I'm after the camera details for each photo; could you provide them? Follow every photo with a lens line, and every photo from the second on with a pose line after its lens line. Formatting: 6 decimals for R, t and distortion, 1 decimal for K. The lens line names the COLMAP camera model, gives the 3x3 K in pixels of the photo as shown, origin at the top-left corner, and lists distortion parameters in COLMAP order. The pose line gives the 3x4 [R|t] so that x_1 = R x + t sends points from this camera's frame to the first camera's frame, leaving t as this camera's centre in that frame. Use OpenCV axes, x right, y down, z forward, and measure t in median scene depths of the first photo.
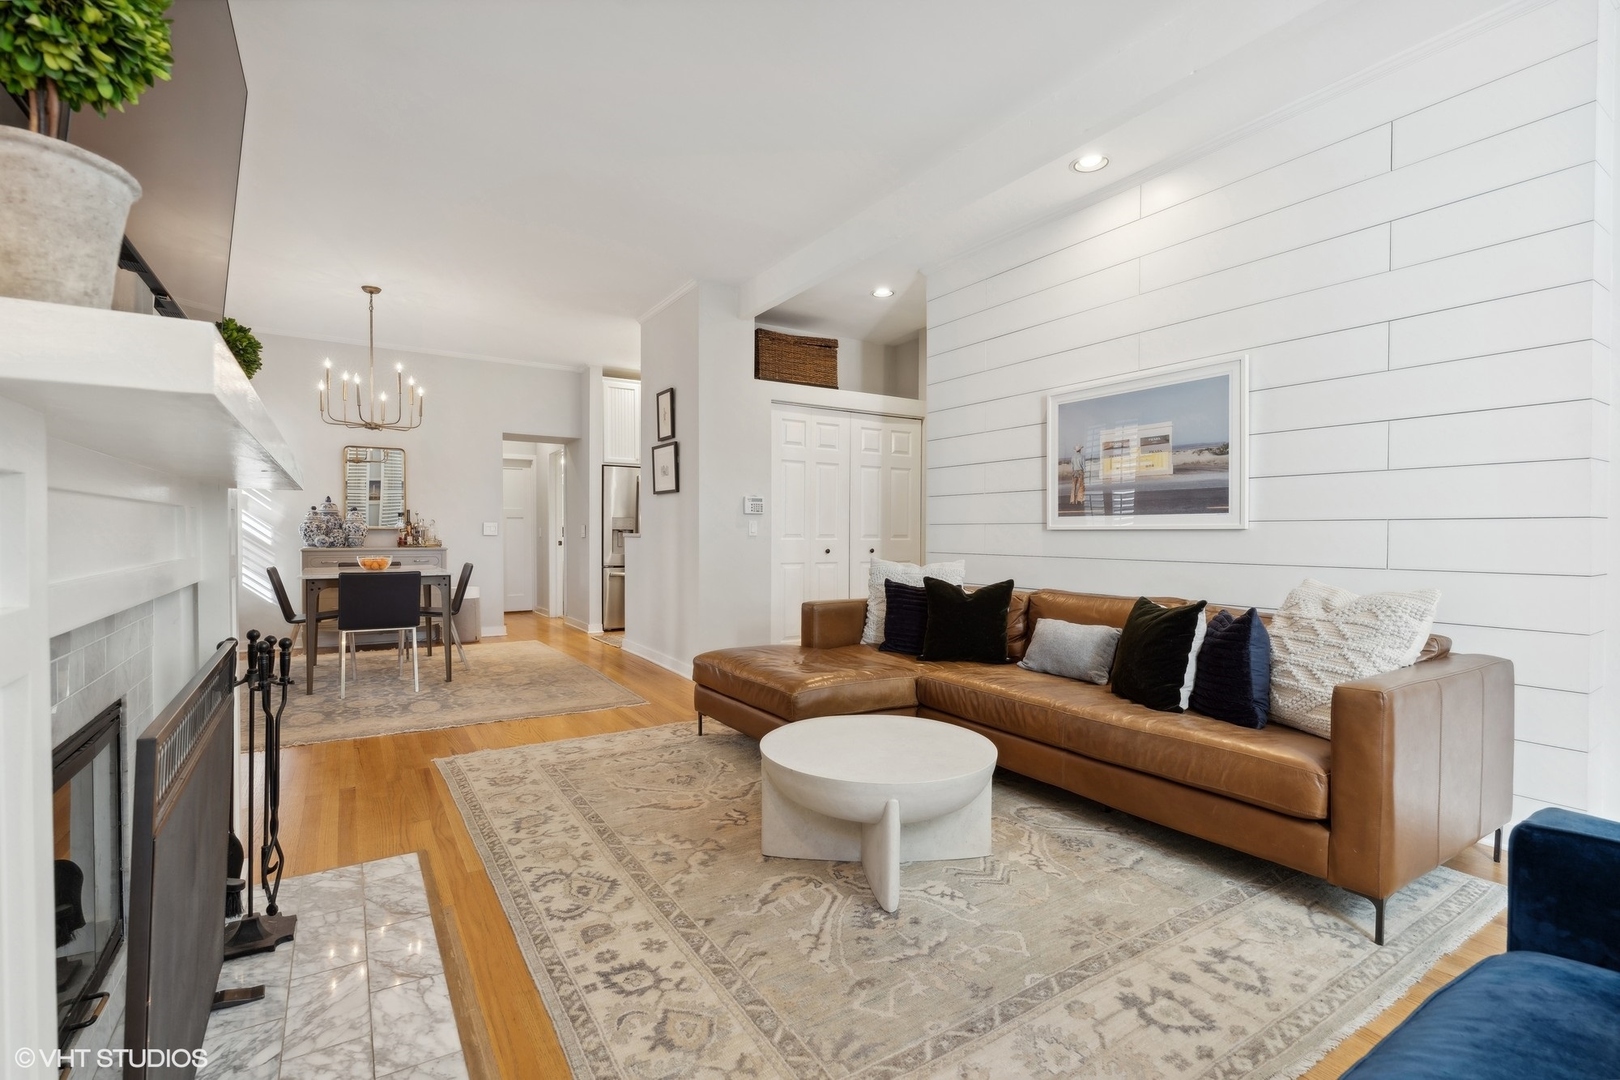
lens RADIAL K [[737.8, 0, 810.0], [0, 737.8, 540.0], [0, 0, 1]] dist [-0.005808, -0.000427]
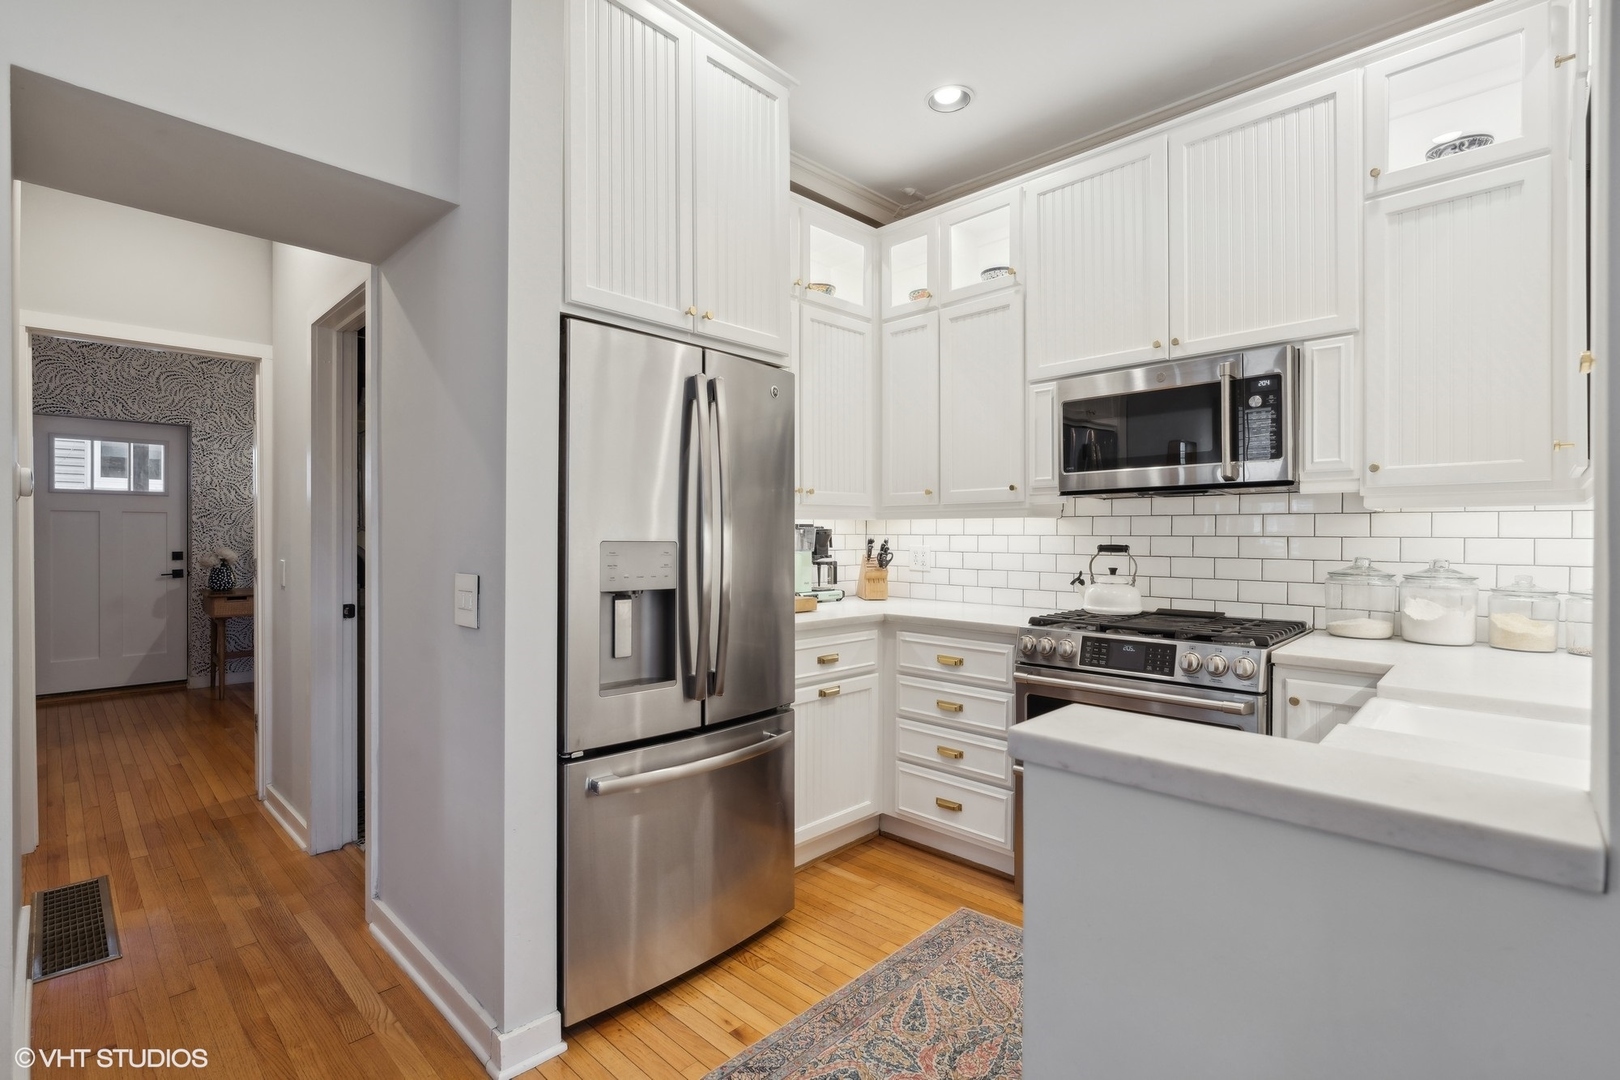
lens RADIAL K [[756.4, 0, 801.6], [0, 756.4, 535.2], [0, 0, 1]] dist [-0.004184, -0.000201]
pose [[0.975105, 0.001263, 0.221738, -1.005667], [-0.000439, 0.999993, -0.003765, -0.120490], [-0.221741, 0.003573, 0.975099, 2.920686]]
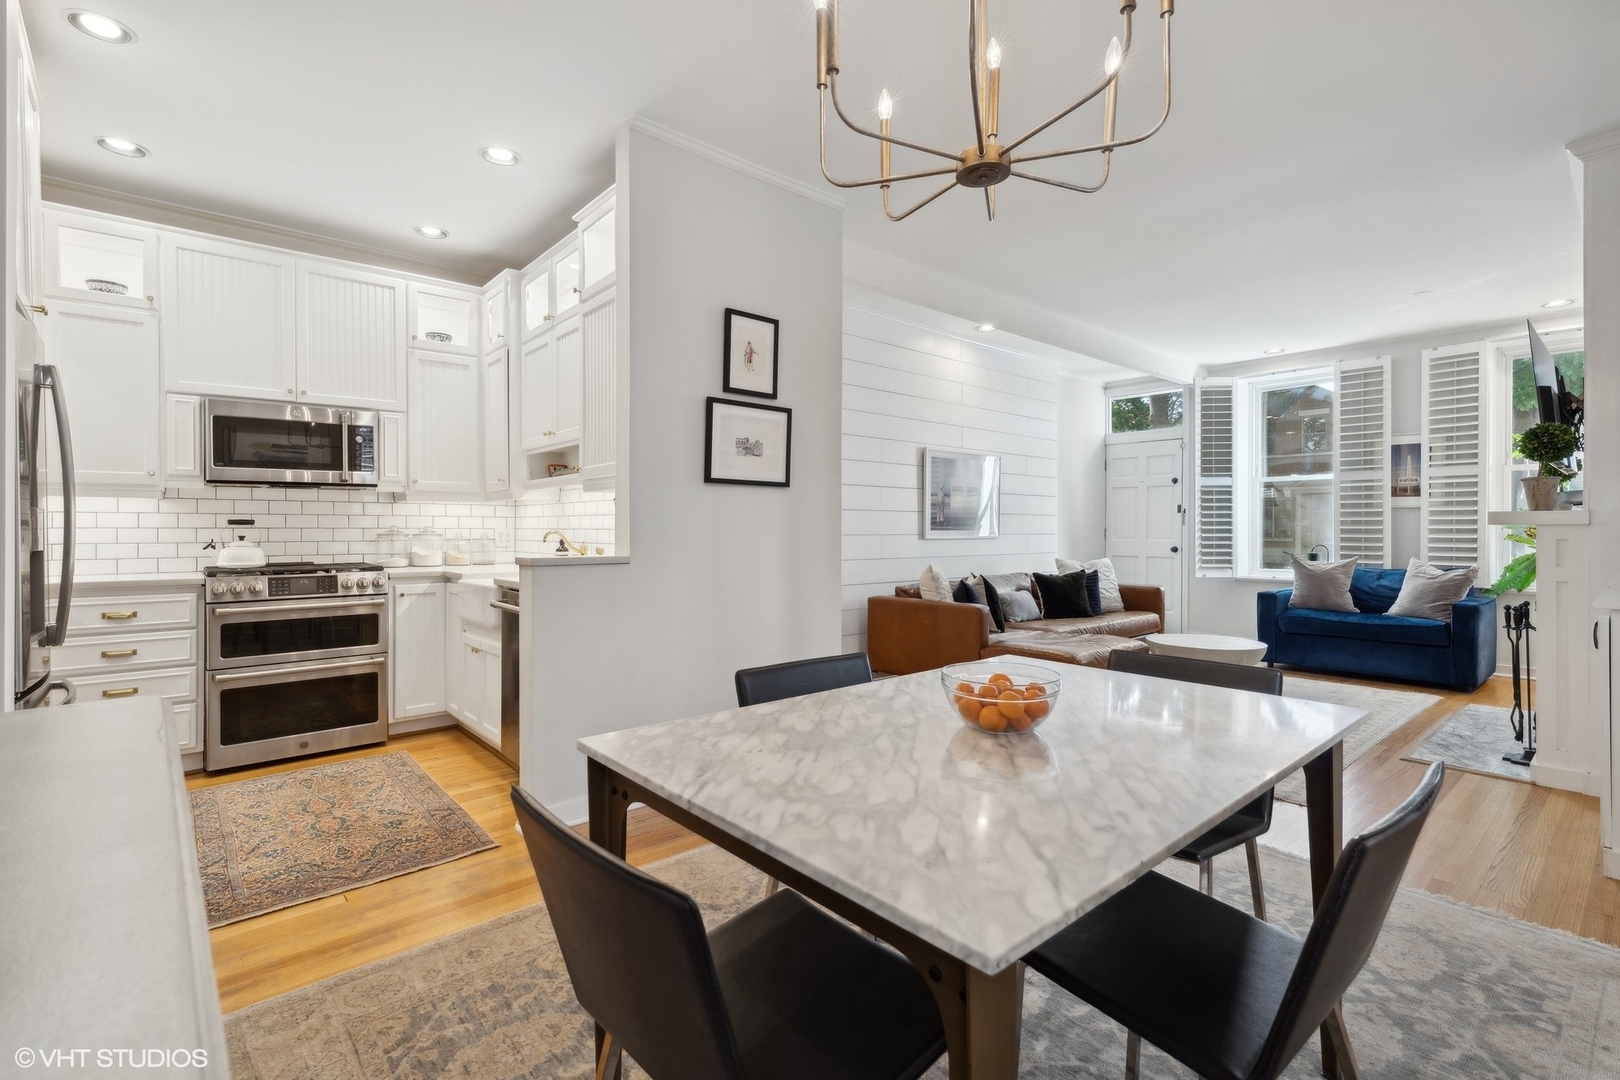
lens RADIAL K [[724.1, 0, 803.9], [0, 724.1, 532.0], [0, 0, 1]] dist [0.002883, 0.000221]
pose [[-0.132789, -0.005667, 0.991128, -2.280370], [0.006082, 0.999960, 0.006533, -0.076989], [-0.991126, 0.006896, -0.132749, 2.941005]]
